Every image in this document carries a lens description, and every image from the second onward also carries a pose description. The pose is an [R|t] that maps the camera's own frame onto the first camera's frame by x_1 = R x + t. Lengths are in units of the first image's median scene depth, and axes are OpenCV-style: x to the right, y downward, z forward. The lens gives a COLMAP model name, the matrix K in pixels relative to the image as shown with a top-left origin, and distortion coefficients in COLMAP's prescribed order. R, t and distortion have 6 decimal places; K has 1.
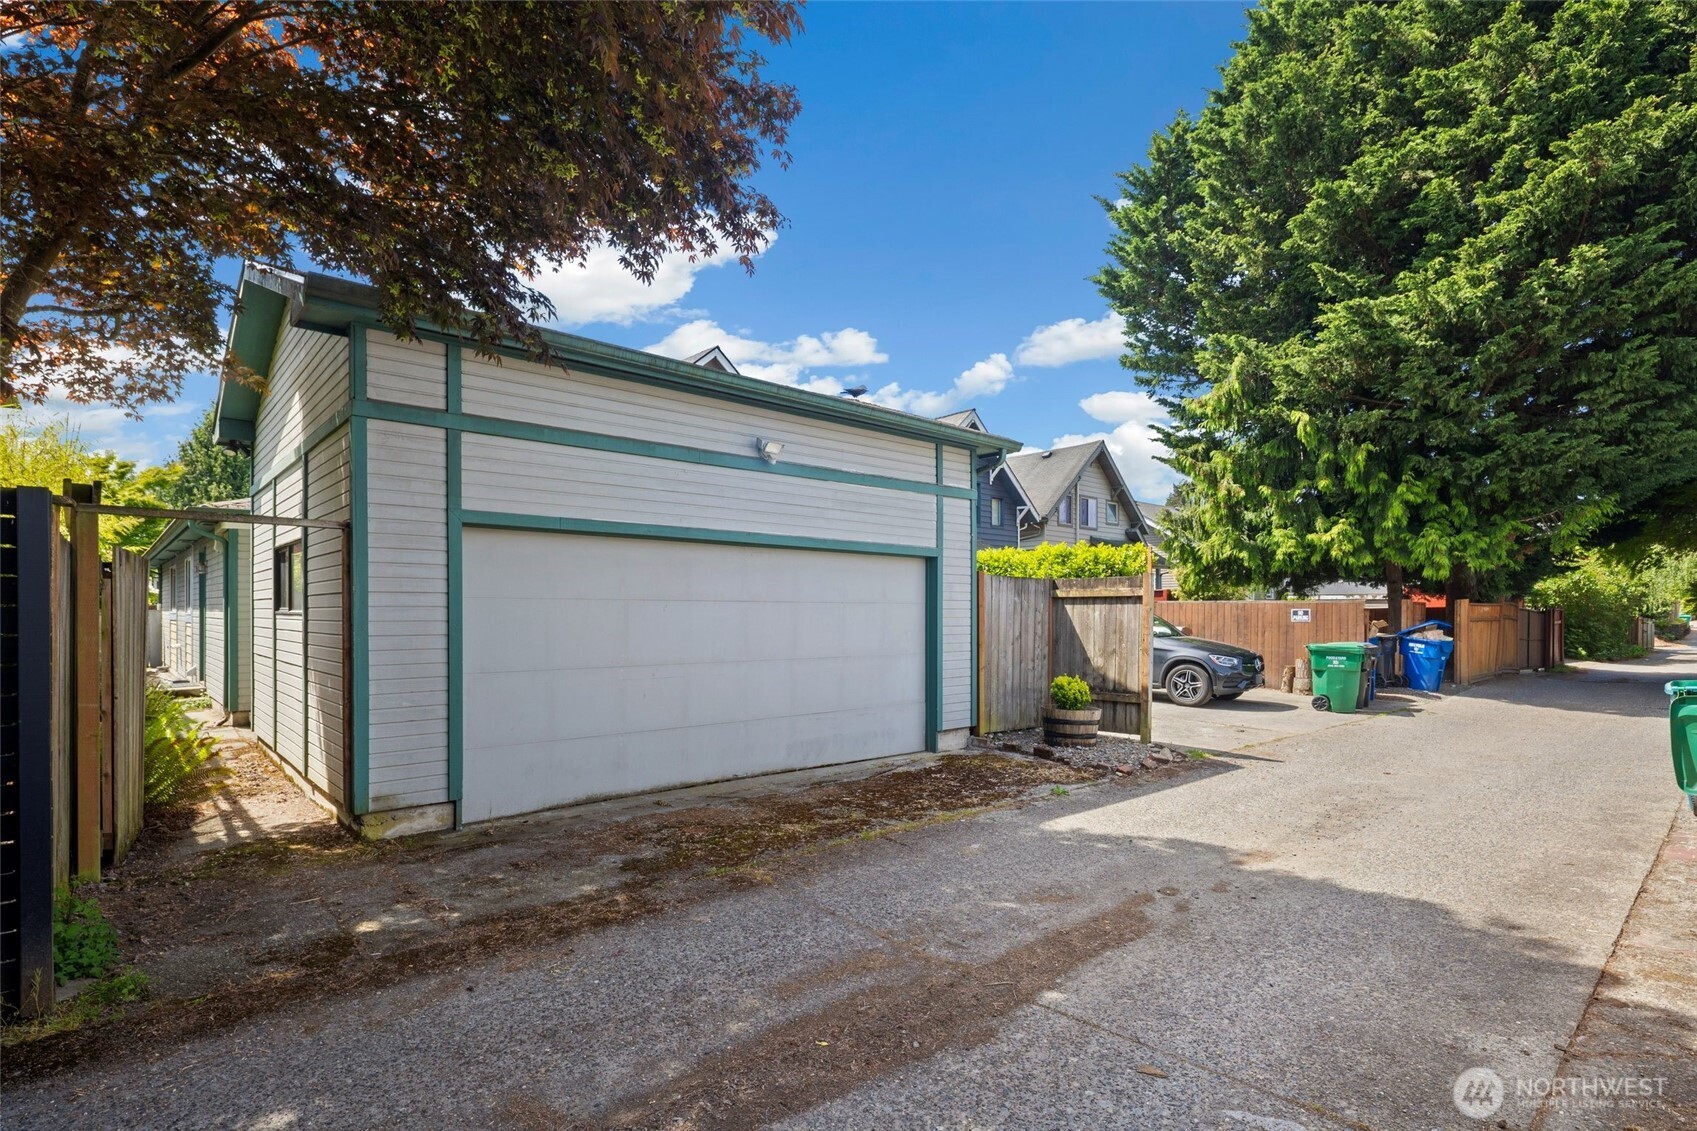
lens RADIAL K [[829.4, 0, 841.2], [0, 829.4, 619.0], [0, 0, 1]] dist [0.006010, -0.004187]
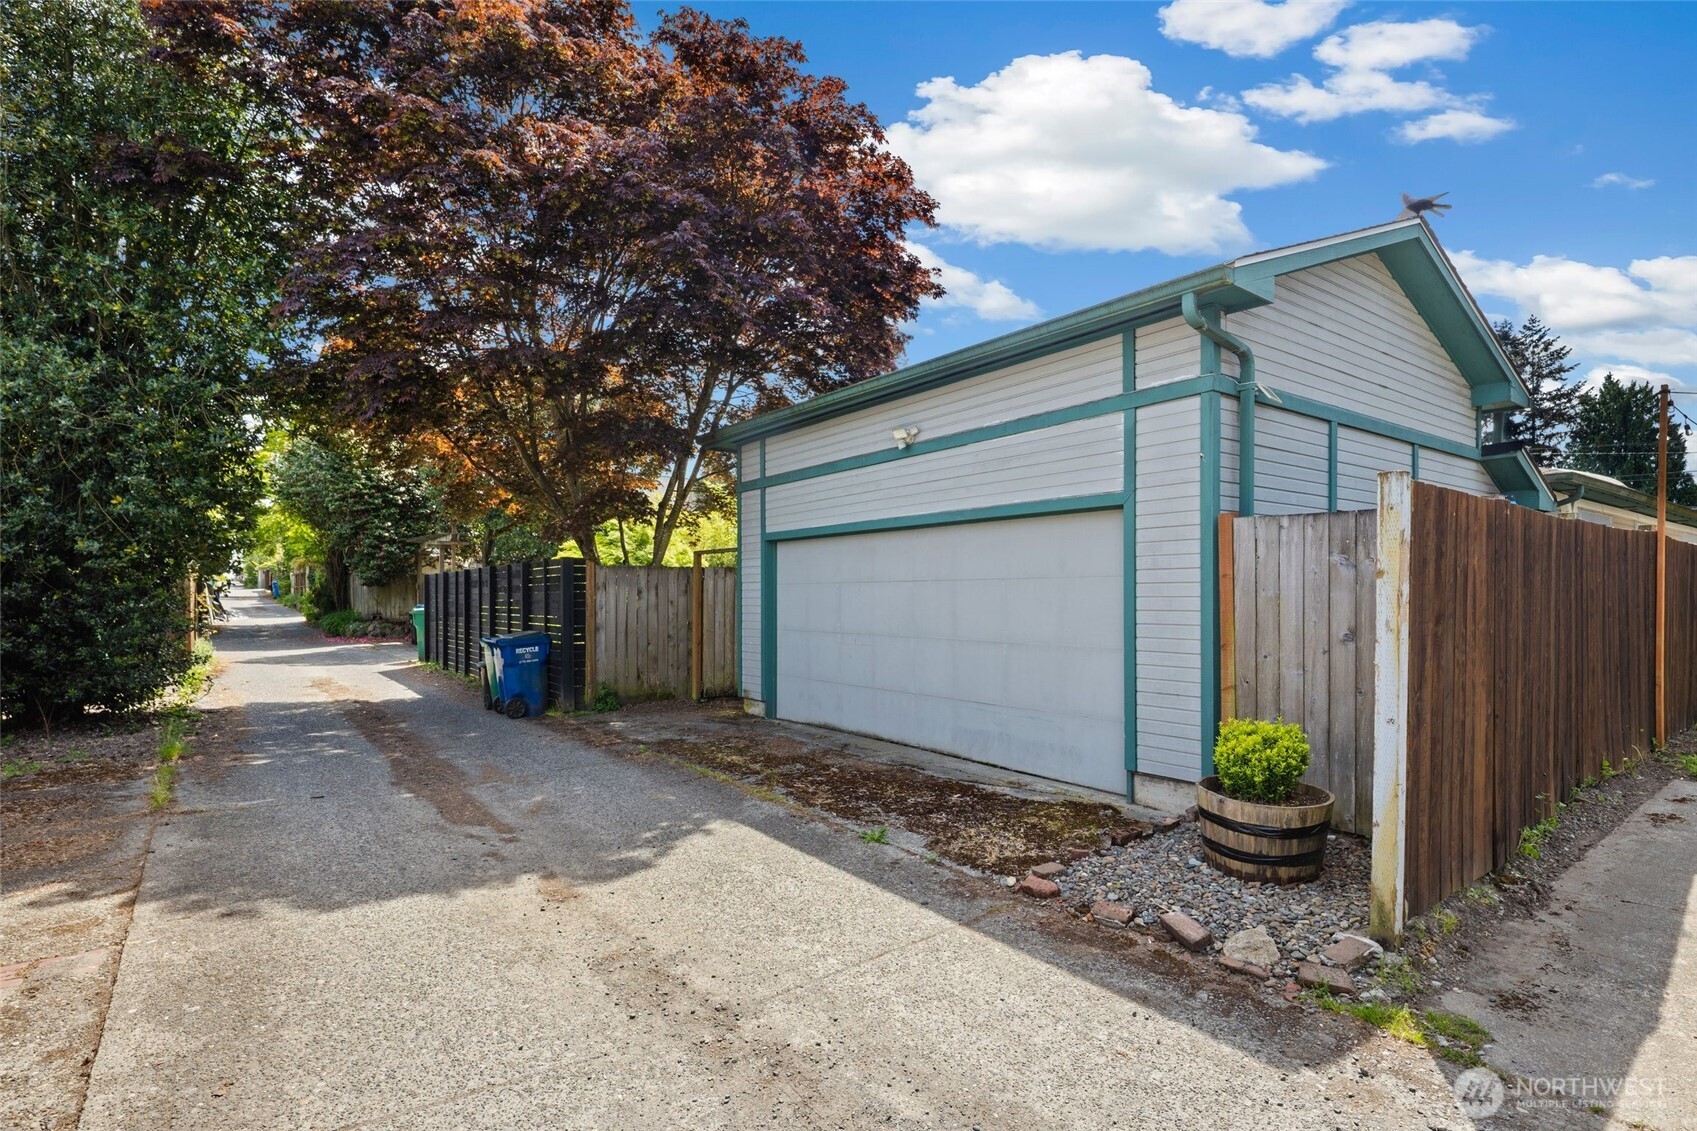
lens RADIAL K [[829.4, 0, 833.0], [0, 829.4, 599.3], [0, 0, 1]] dist [0.006010, -0.004187]
pose [[-0.096832, 0.000602, -0.995301, 1.166516], [-0.006984, 0.999975, 0.001284, 0.001780], [0.995276, 0.007075, -0.096825, 1.228041]]
